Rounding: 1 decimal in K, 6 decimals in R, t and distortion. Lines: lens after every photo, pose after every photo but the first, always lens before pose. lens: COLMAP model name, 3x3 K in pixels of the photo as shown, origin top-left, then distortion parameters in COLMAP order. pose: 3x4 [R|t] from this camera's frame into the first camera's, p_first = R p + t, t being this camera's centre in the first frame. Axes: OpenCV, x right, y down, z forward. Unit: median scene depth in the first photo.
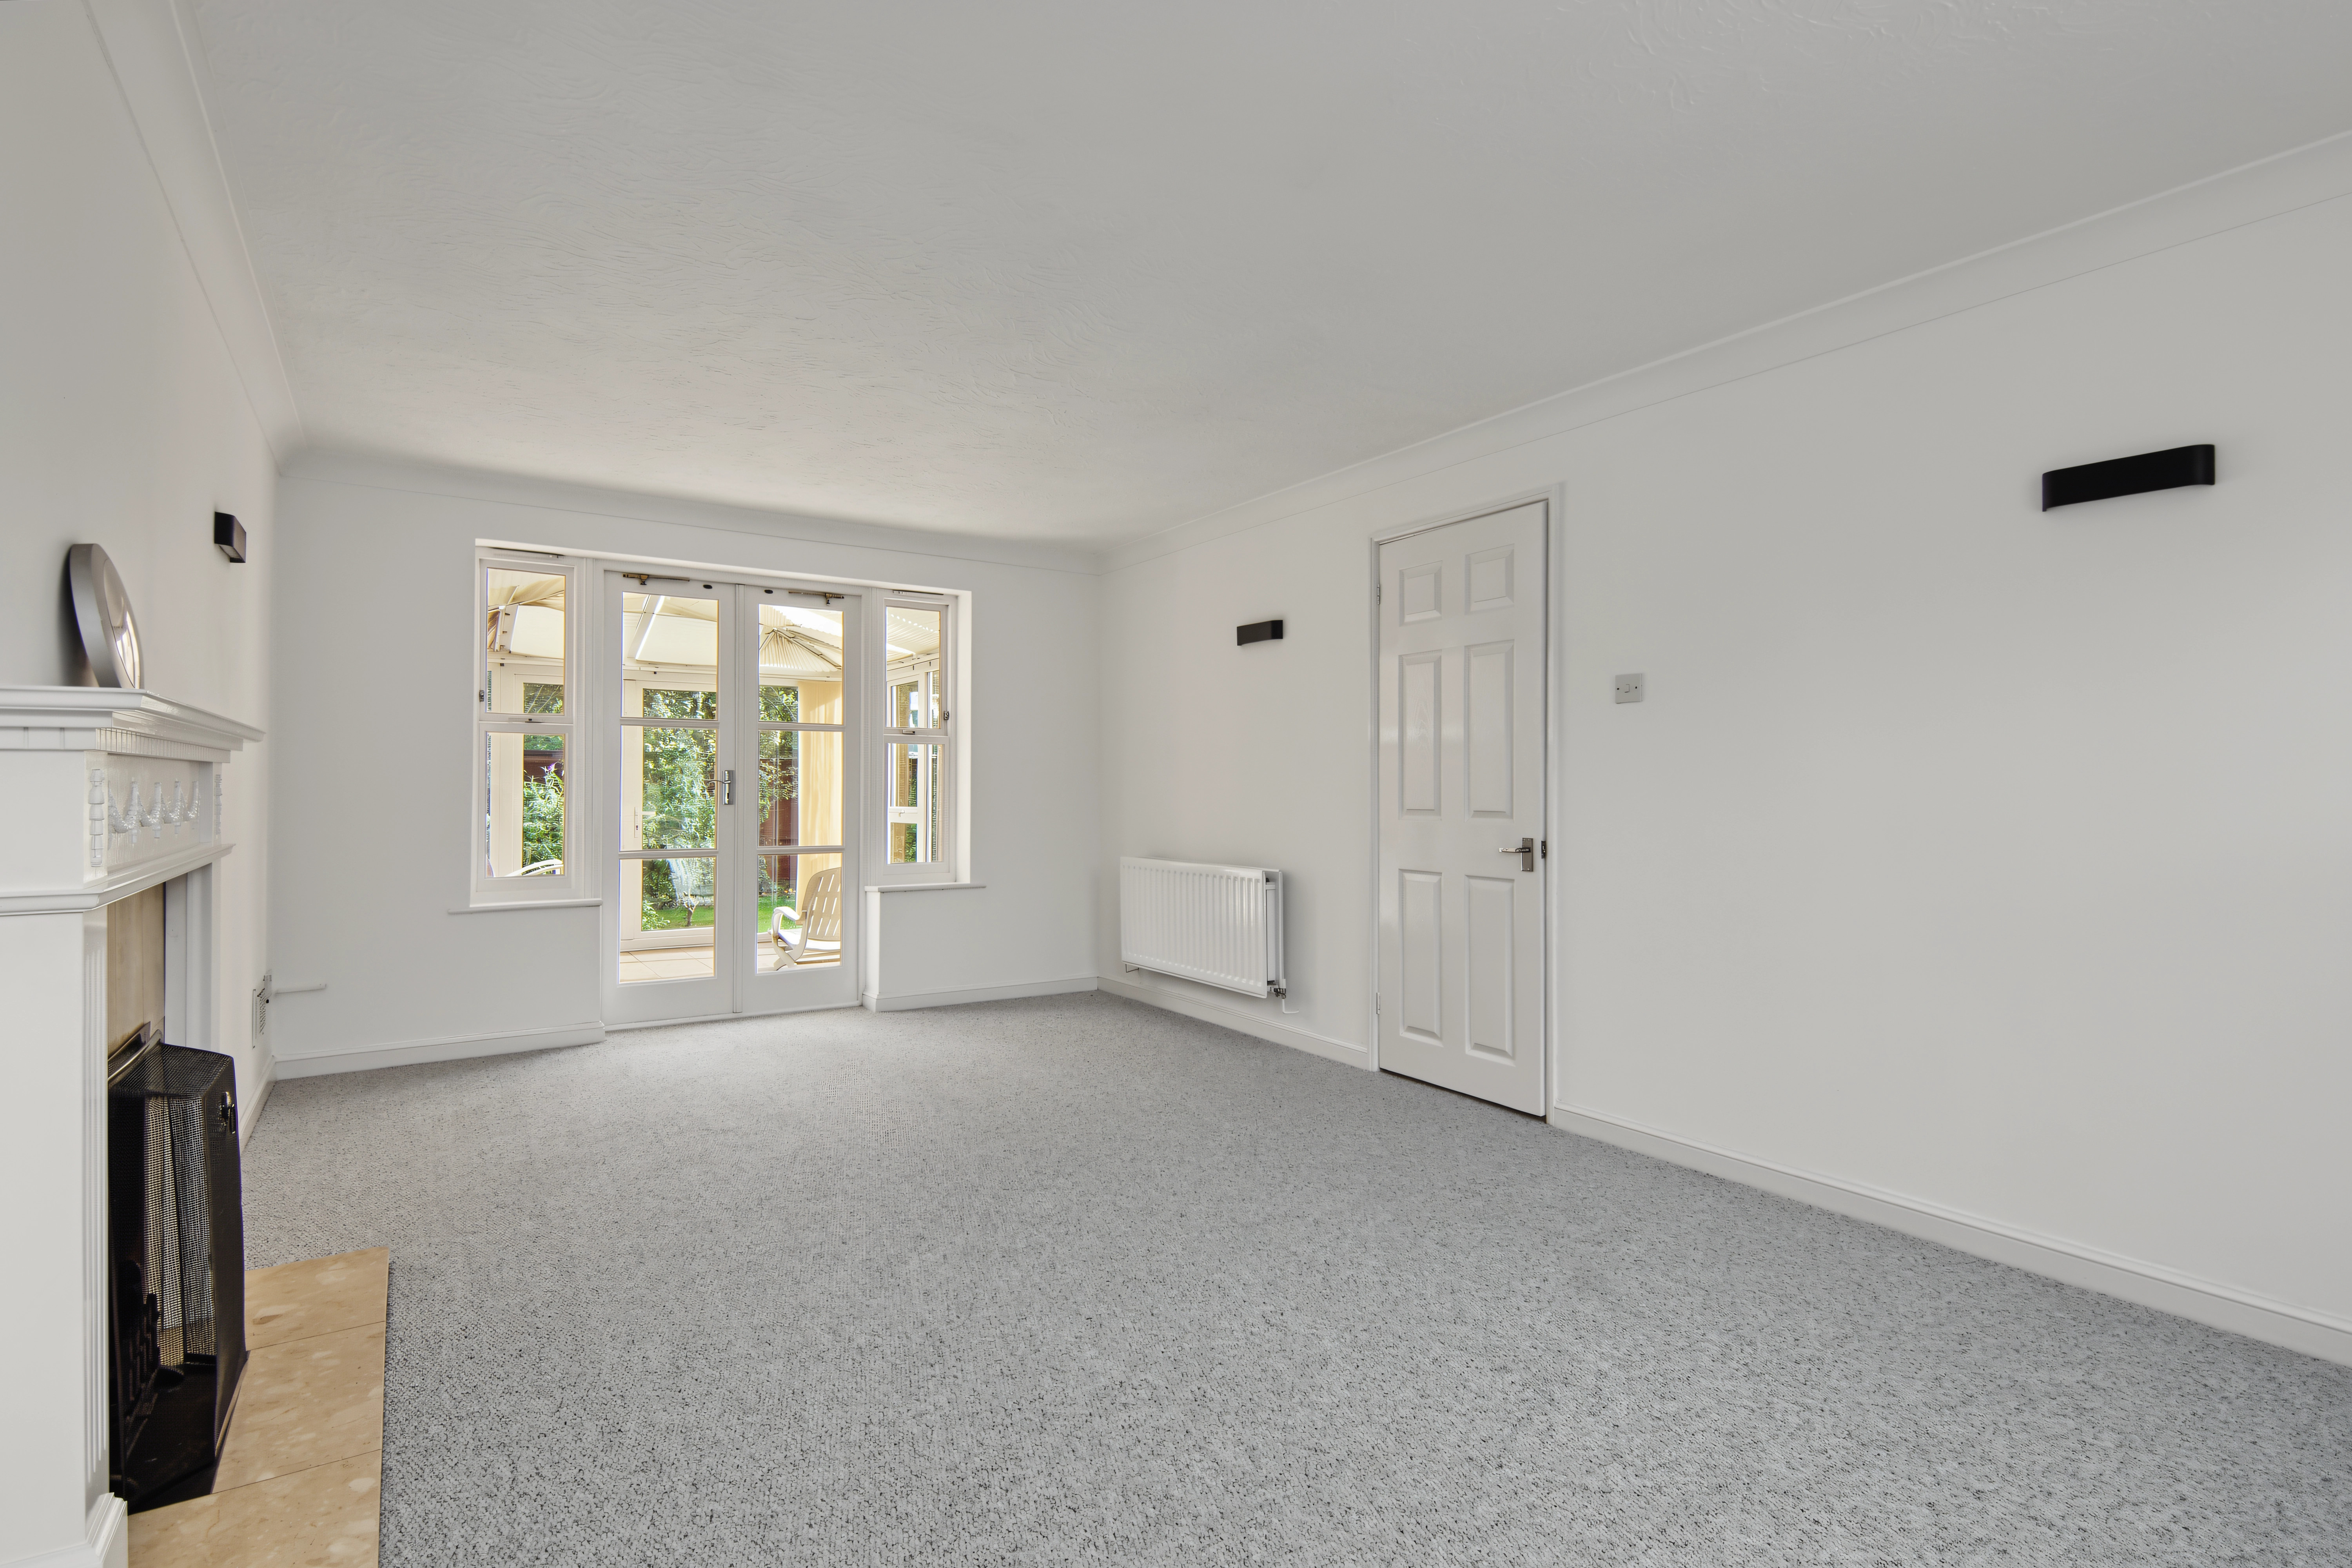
lens RADIAL K [[1189.4, 0, 1178.0], [0, 1189.4, 774.3], [0, 0, 1]] dist [0.011747, -0.000566]
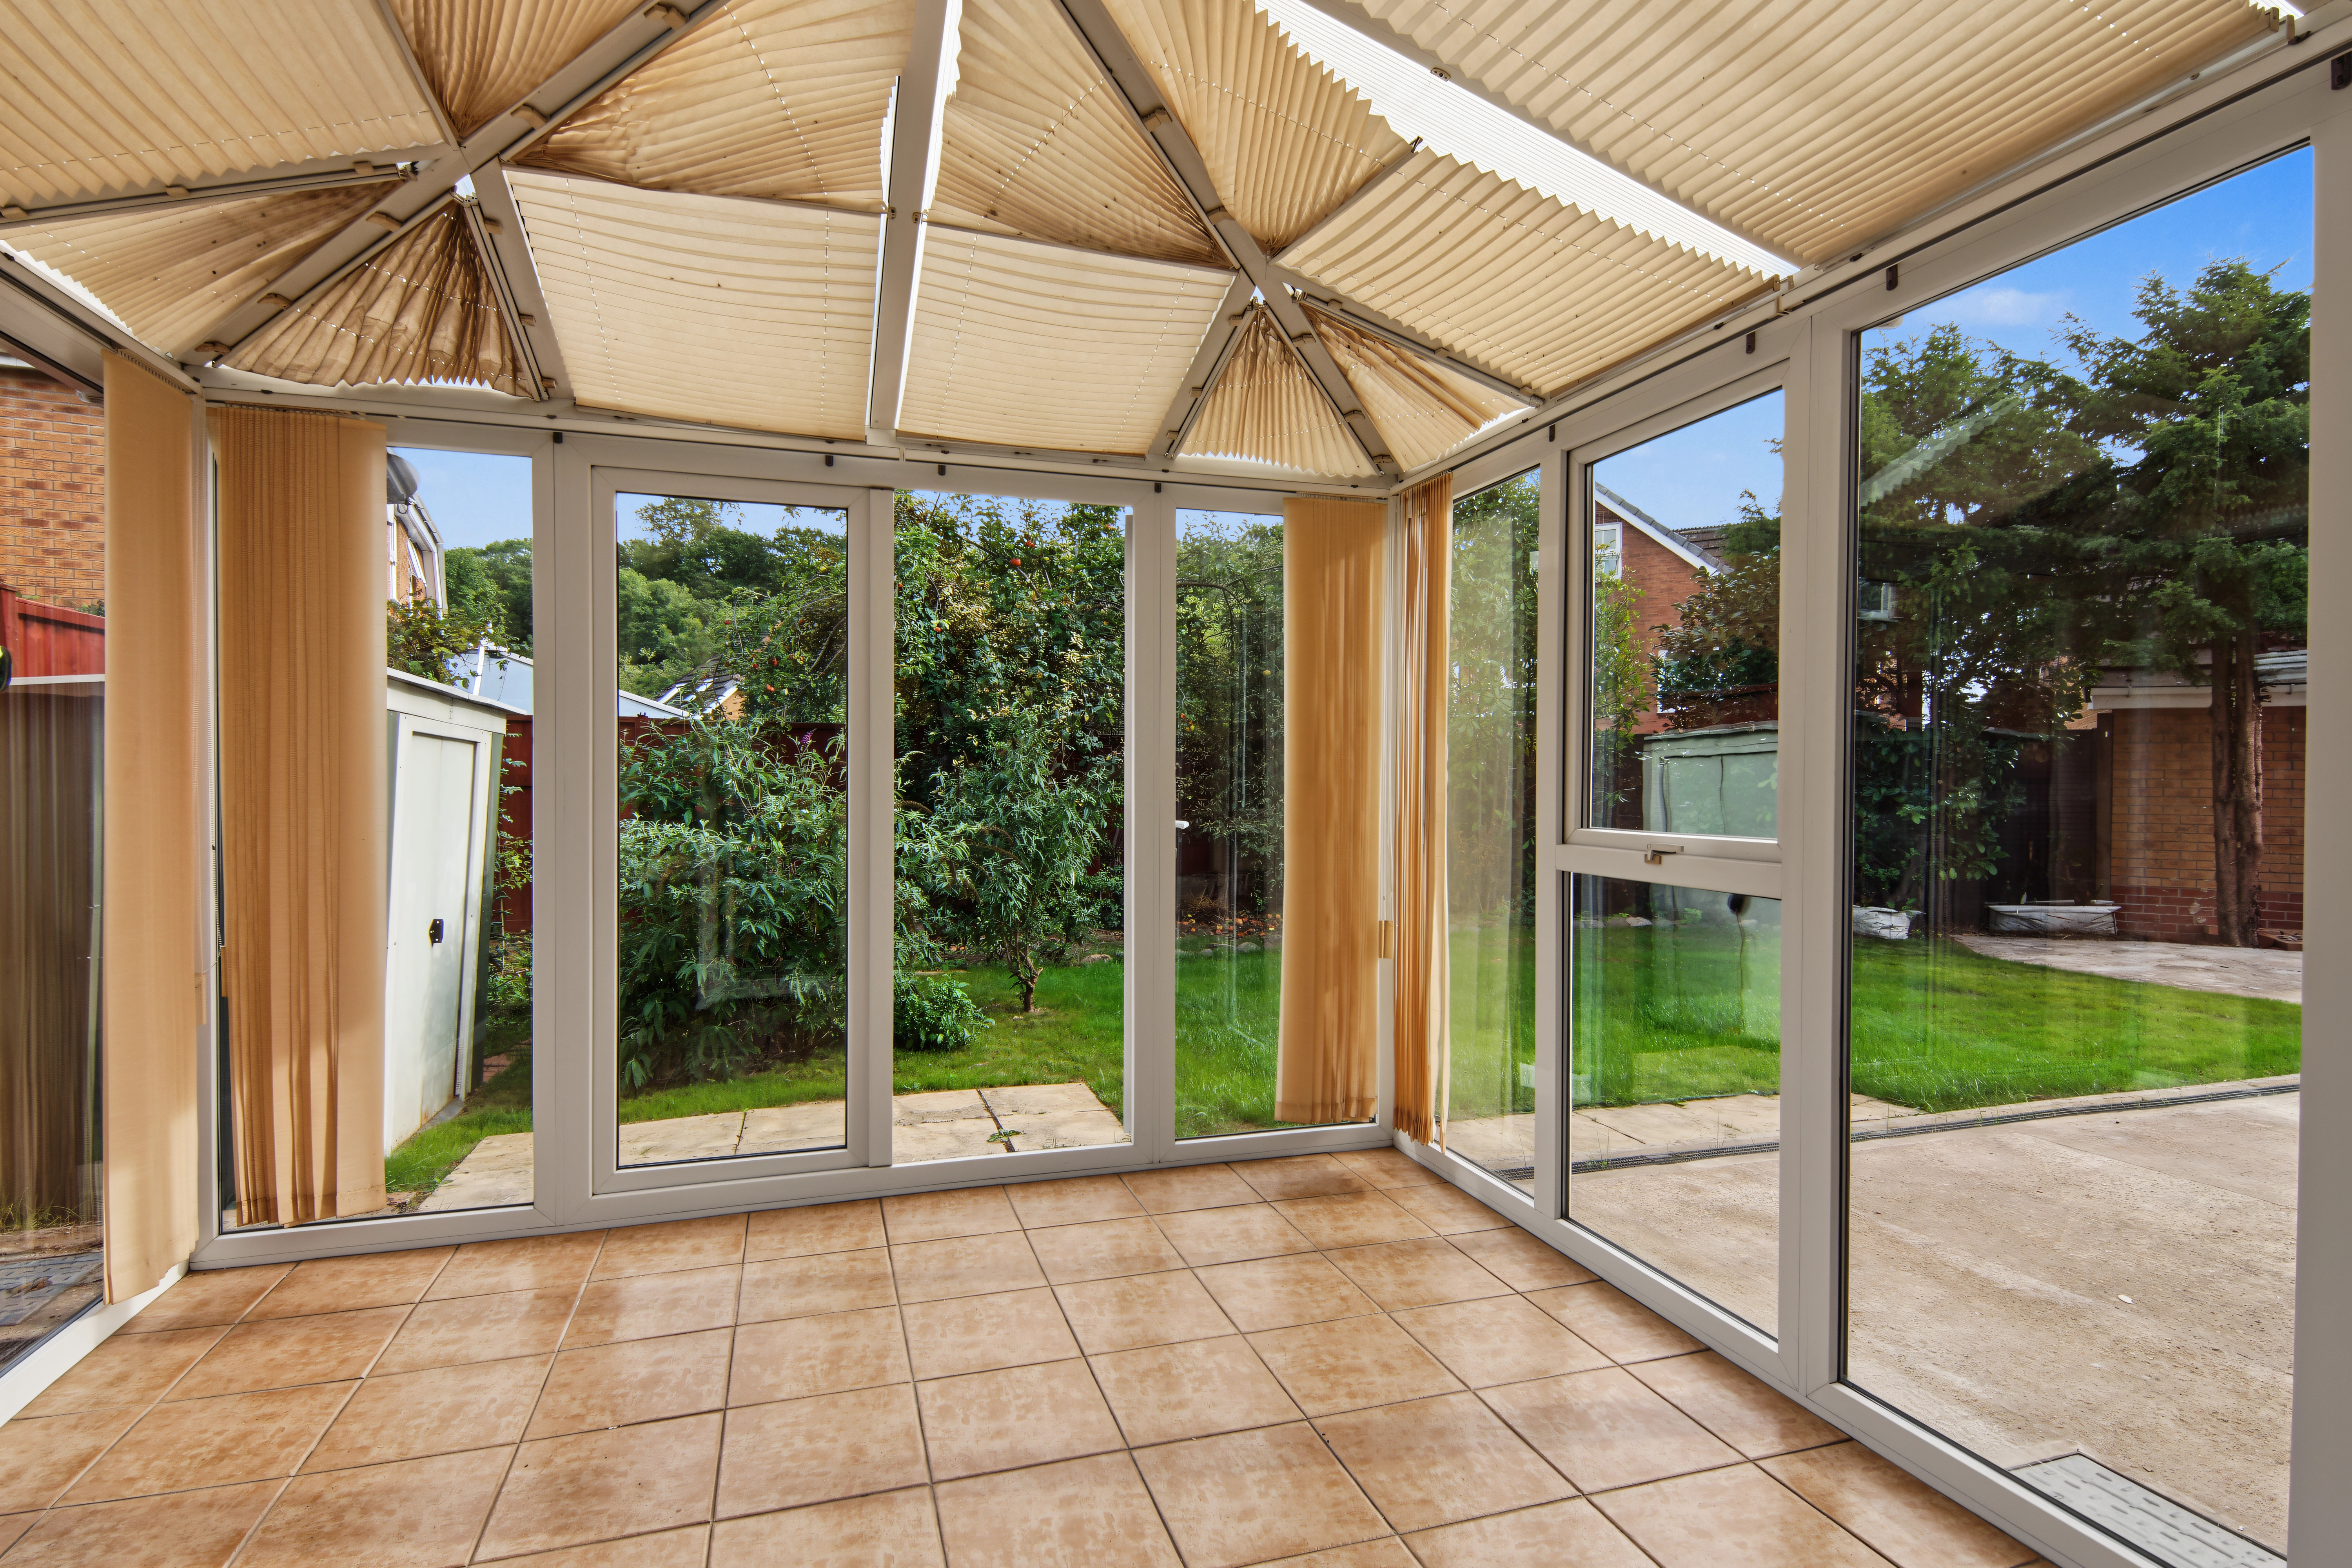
lens RADIAL K [[1189.4, 0, 1175.3], [0, 1189.4, 785.8], [0, 0, 1]] dist [0.011747, -0.000566]
pose [[0.965042, 0.004549, -0.262056, -0.215013], [0.000356, 0.999826, 0.018666, 0.006966], [0.262095, -0.018107, 0.964872, 0.524387]]
